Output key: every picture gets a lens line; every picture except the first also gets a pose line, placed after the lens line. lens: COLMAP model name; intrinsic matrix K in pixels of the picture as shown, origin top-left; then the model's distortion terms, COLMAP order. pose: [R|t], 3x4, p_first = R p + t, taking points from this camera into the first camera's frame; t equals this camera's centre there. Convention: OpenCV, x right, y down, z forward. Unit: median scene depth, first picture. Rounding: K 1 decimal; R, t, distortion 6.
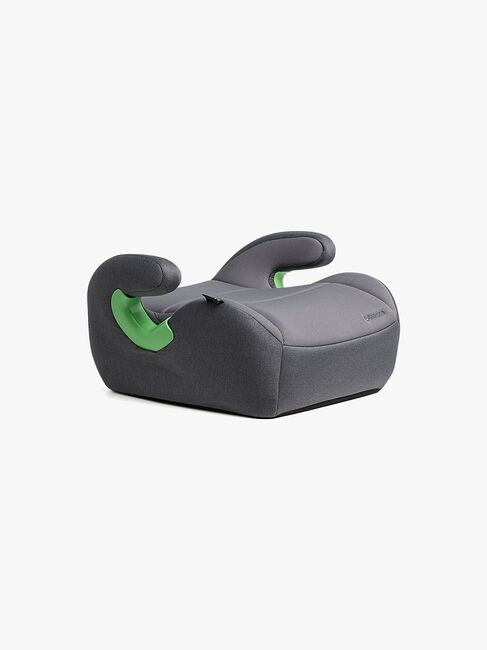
lens RADIAL K [[1364.7, 0, 248.6], [0, 1364.7, 326.1], [0, 0, 1]] dist [0.640660, 0.000000]
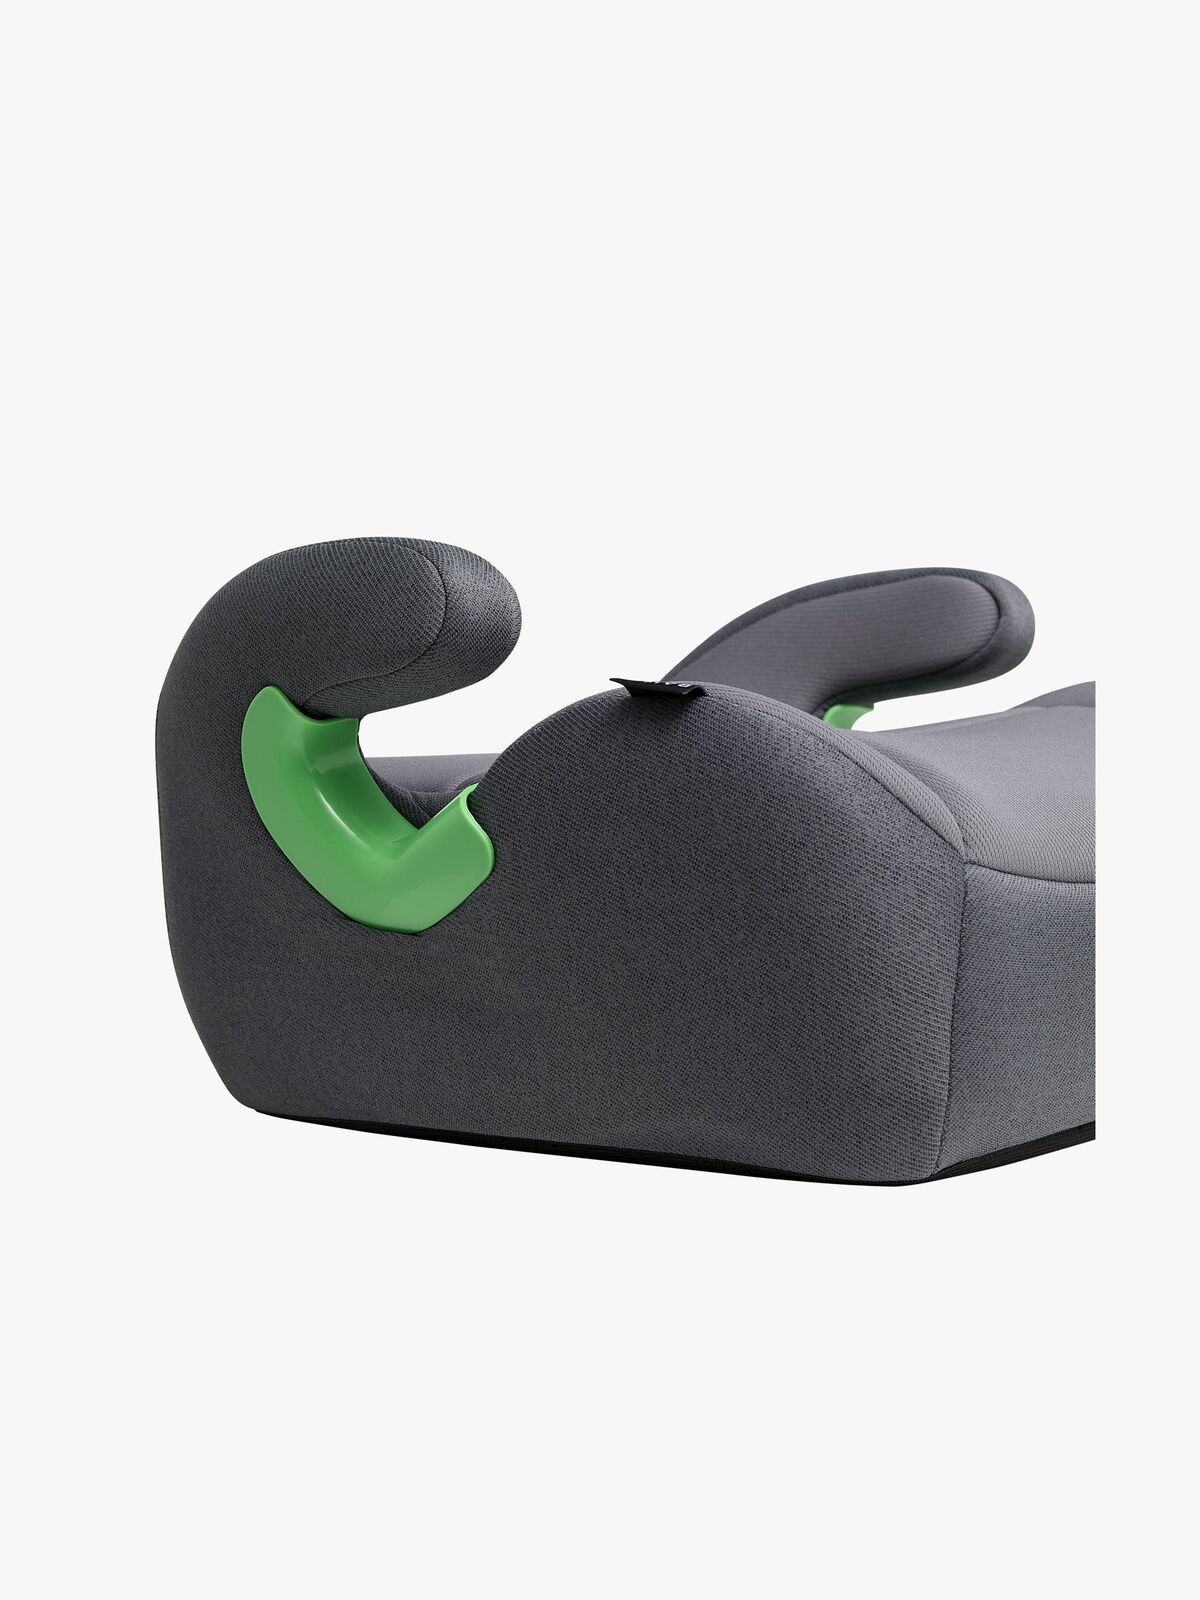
lens RADIAL K [[2689.6, 0, 600.3], [0, 2689.6, 790.5], [0, 0, 1]] dist [-0.023864, 0.000000]
pose [[0.999693, -0.020834, 0.013399, -0.041850], [0.022348, 0.991903, -0.125019, 0.055657], [-0.010686, 0.125280, 0.992064, 0.520144]]
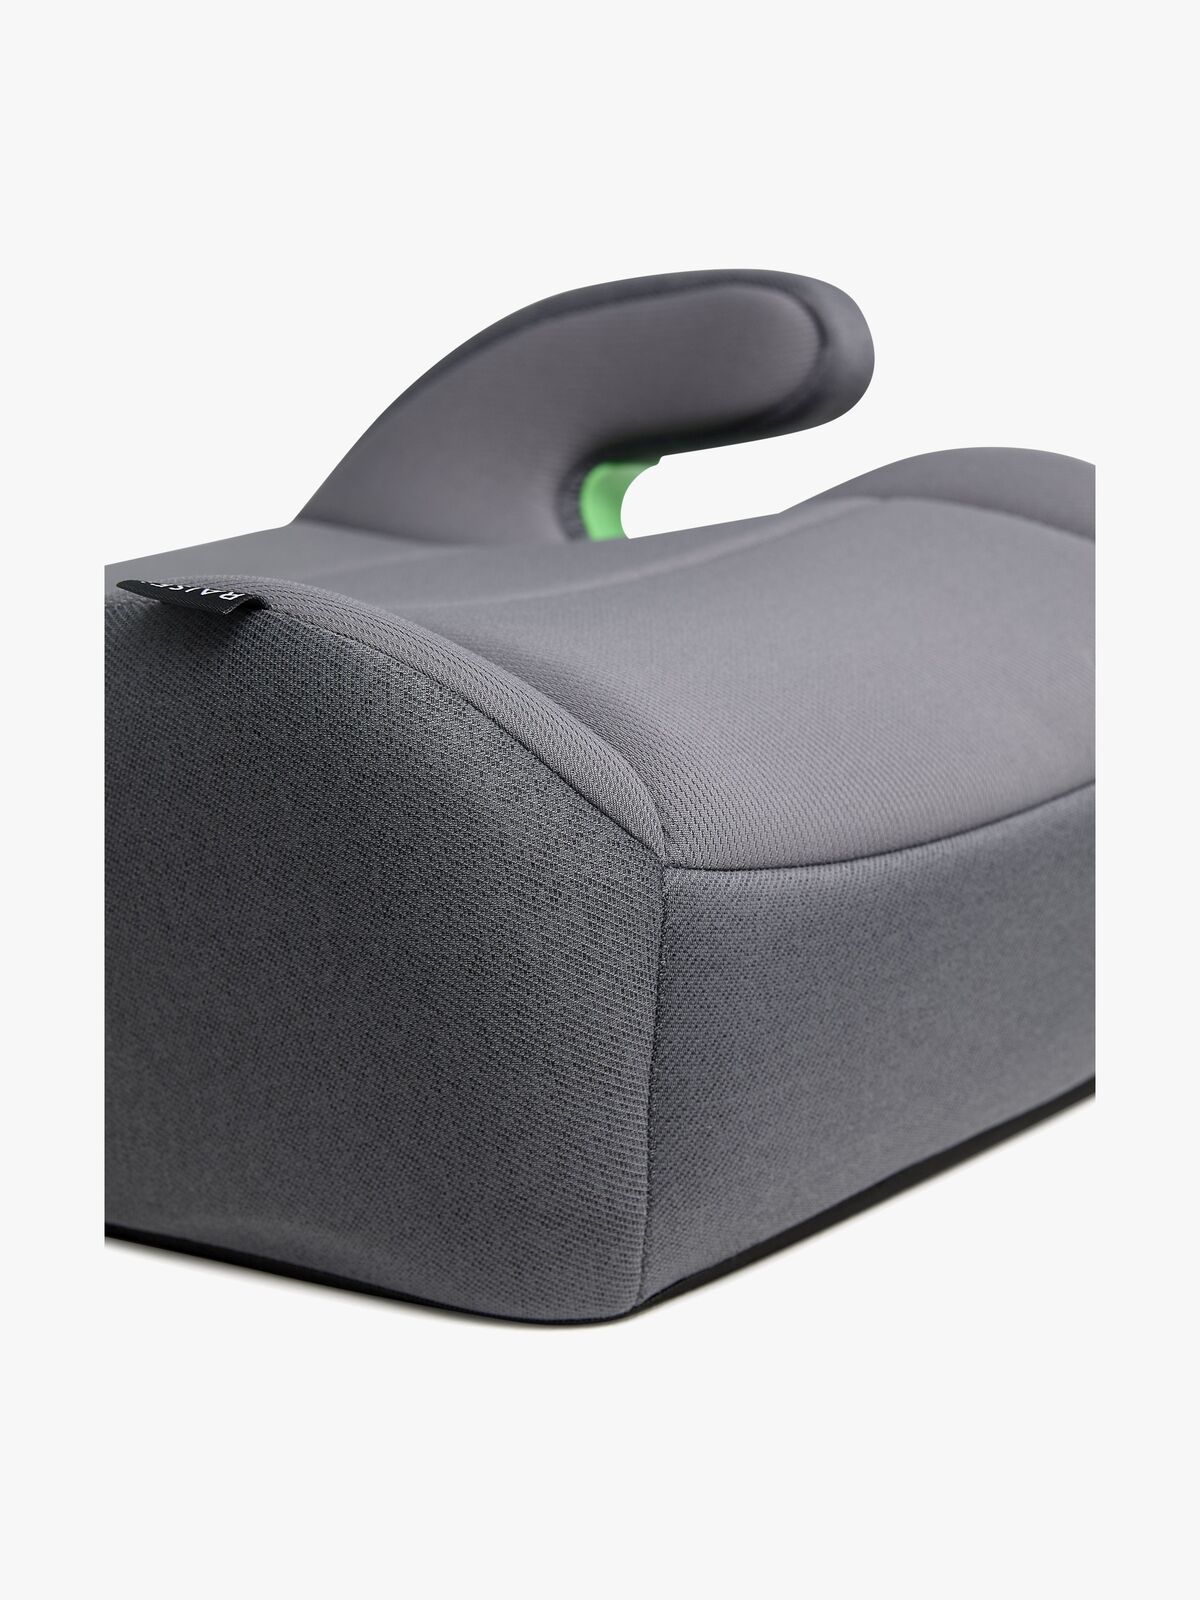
lens RADIAL K [[3082.3, 0, 592.8], [0, 3082.3, 800.2], [0, 0, 1]] dist [-0.028125, 0.000000]
pose [[0.998845, -0.042593, 0.022216, 0.009470], [0.041959, 0.998720, 0.028254, -0.003670], [-0.023391, -0.027290, 0.999354, 0.631553]]
